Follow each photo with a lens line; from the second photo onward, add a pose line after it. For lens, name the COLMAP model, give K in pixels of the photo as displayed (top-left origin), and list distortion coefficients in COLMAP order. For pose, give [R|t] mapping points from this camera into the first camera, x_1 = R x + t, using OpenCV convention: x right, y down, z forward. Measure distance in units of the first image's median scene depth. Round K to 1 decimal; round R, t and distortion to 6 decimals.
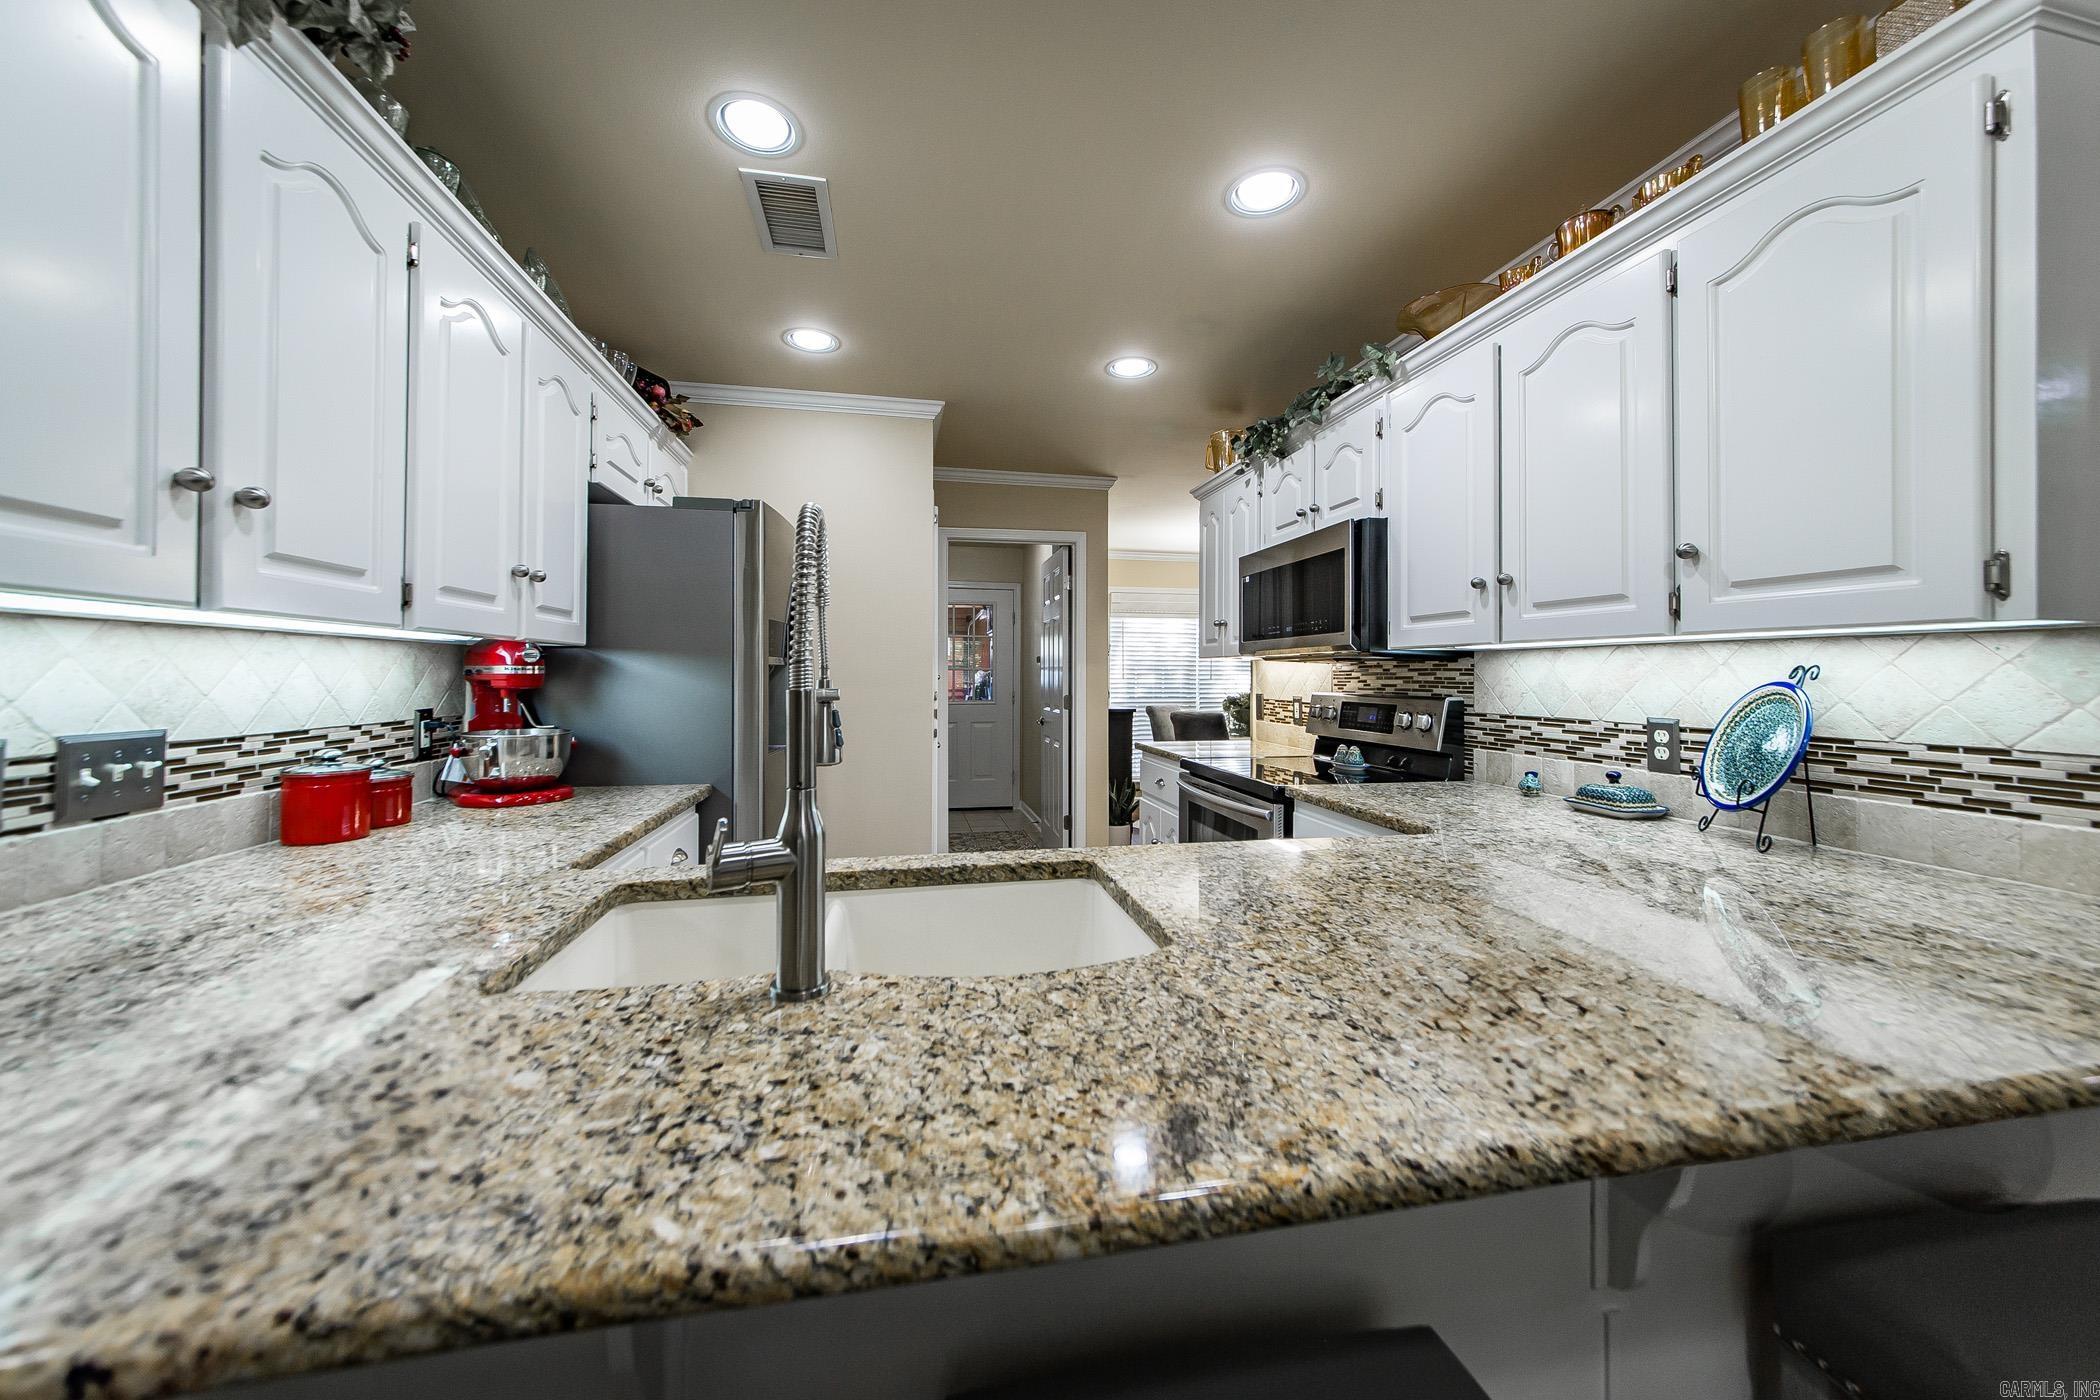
lens RADIAL K [[744.8, 0, 1038.7], [0, 744.8, 672.4], [0, 0, 1]] dist [-0.008669, 0.000116]
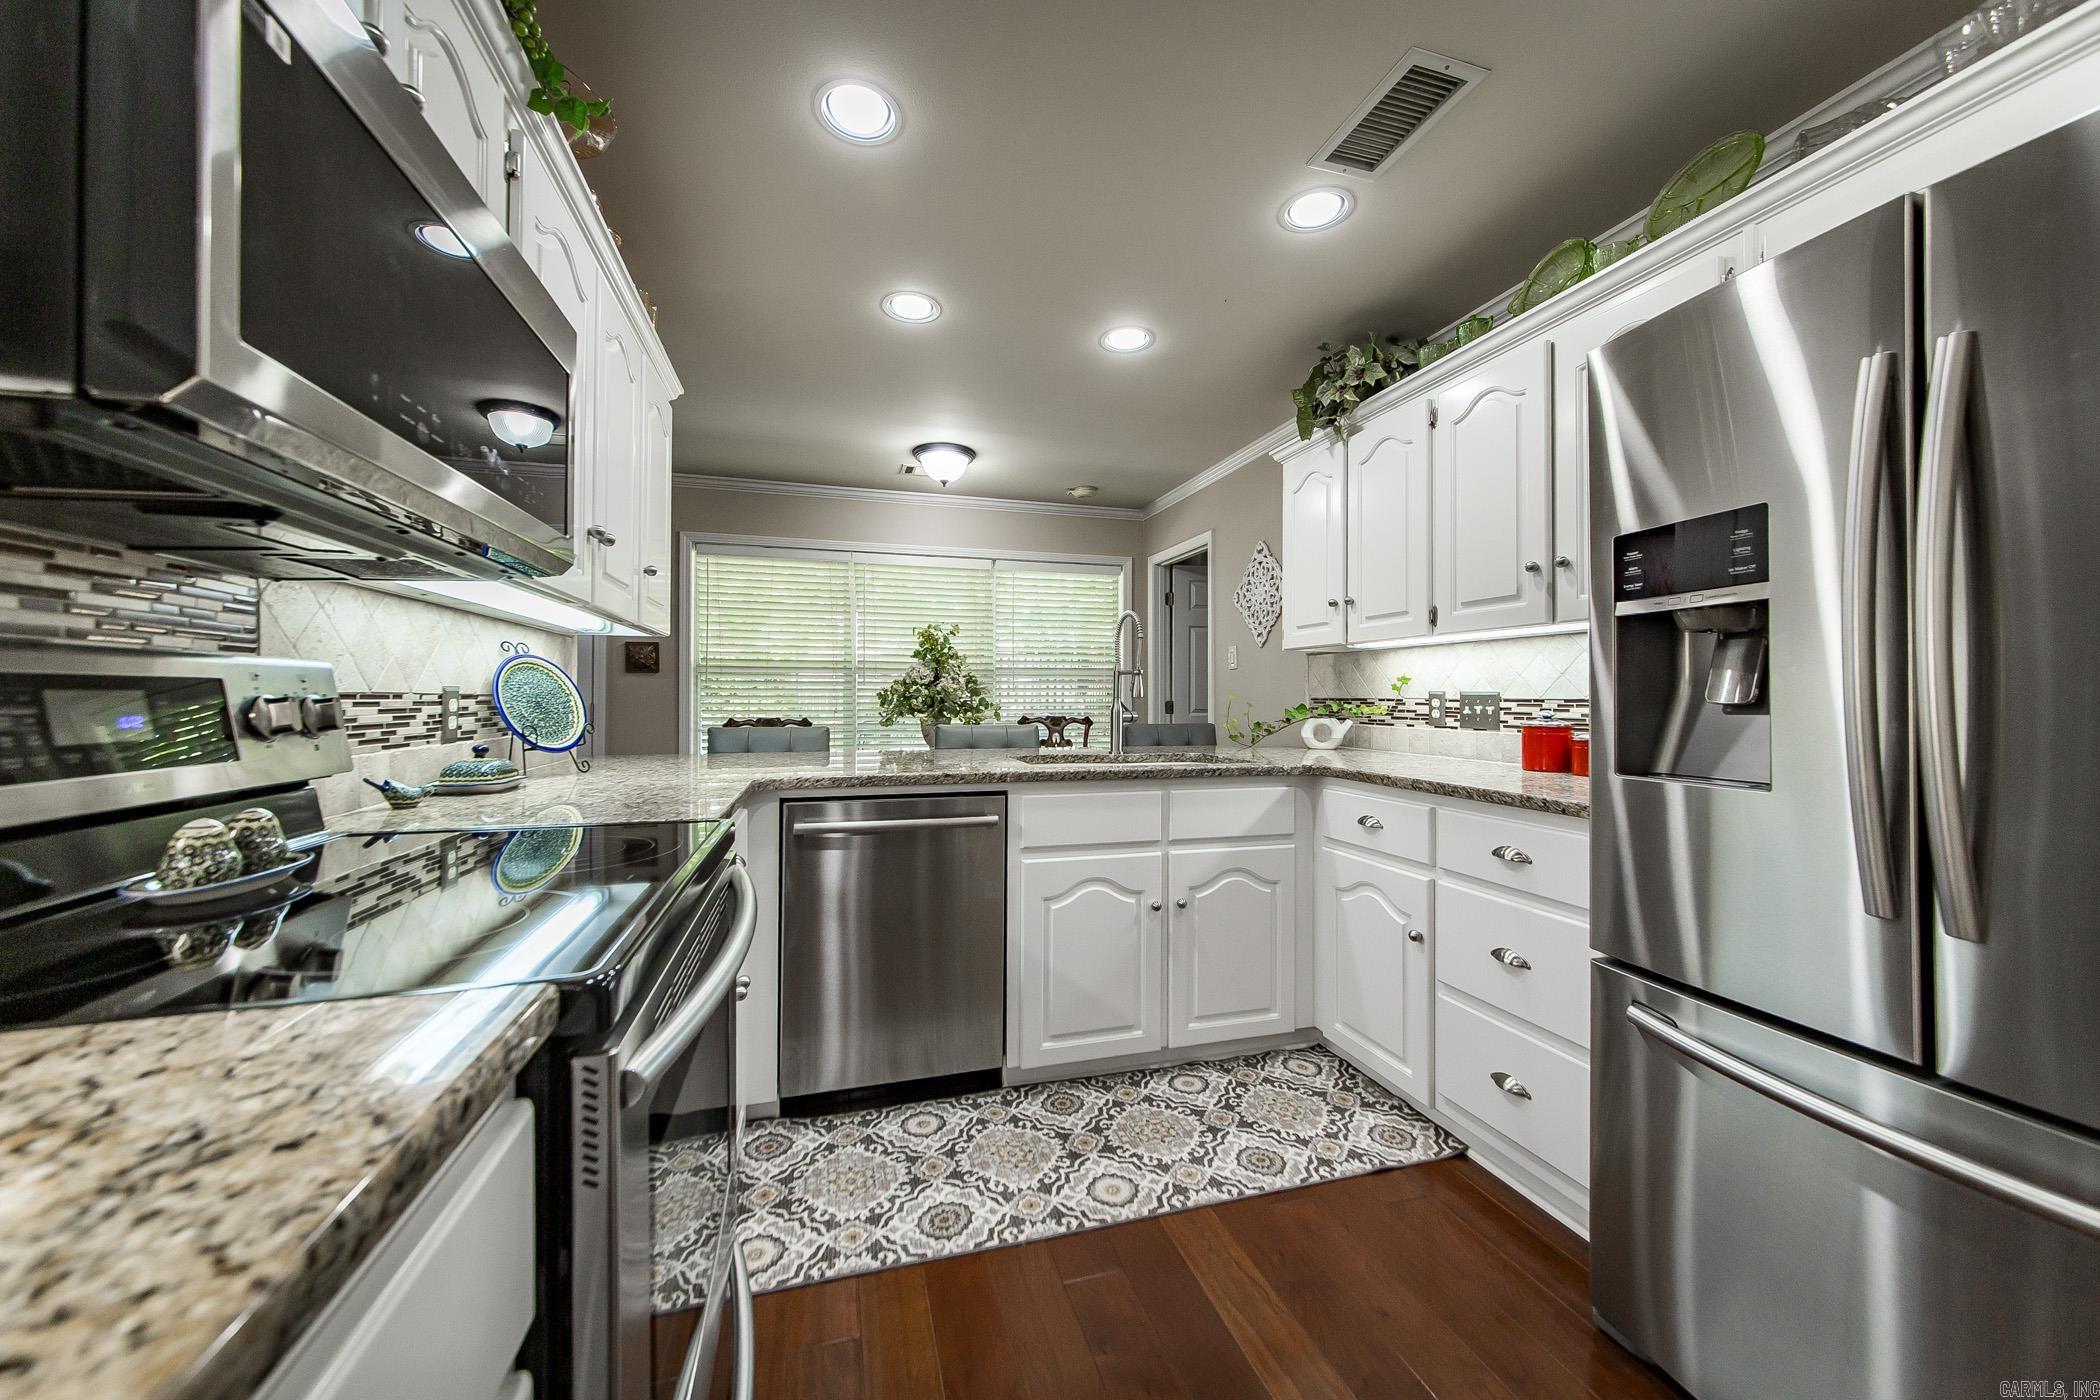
lens RADIAL K [[742.5, 0, 1037.9], [0, 742.5, 692.8], [0, 0, 1]] dist [-0.000131, -0.000029]
pose [[-0.995978, -0.007115, -0.089316, 0.139899], [-0.006349, 0.999941, -0.008861, 0.060810], [0.089373, -0.008258, -0.995964, 1.664767]]
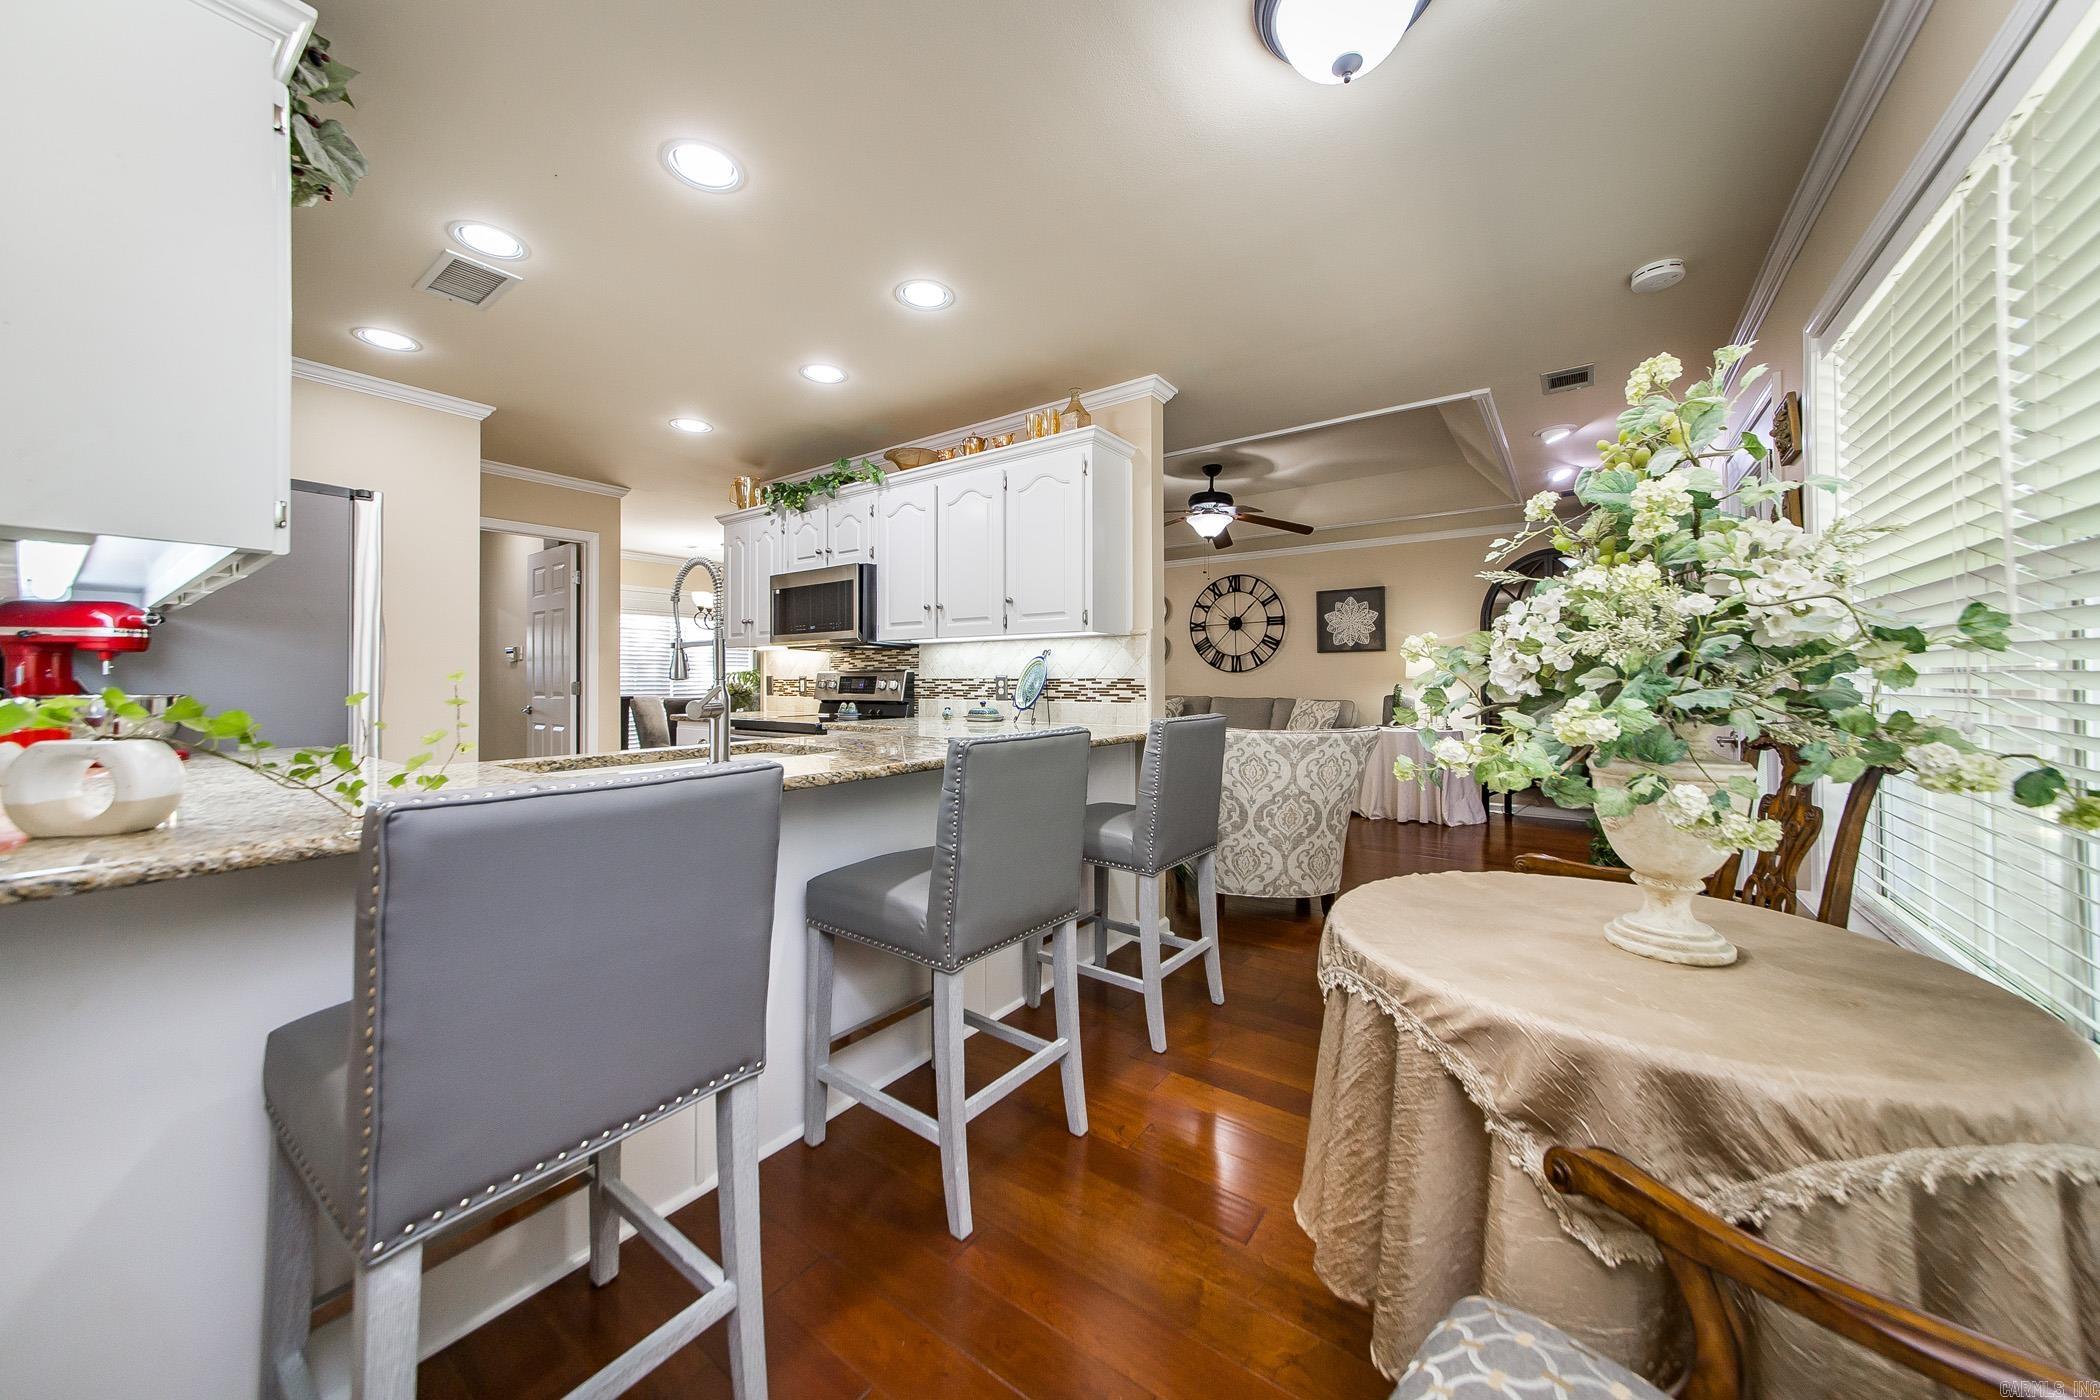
lens RADIAL K [[734.4, 0, 1045.5], [0, 734.4, 671.2], [0, 0, 1]] dist [0.000430, 0.000052]
pose [[0.727628, 0.002082, 0.685969, -0.433764], [0.003166, 0.999975, -0.006393, 0.053185], [-0.685965, 0.006824, 0.727603, -0.527416]]
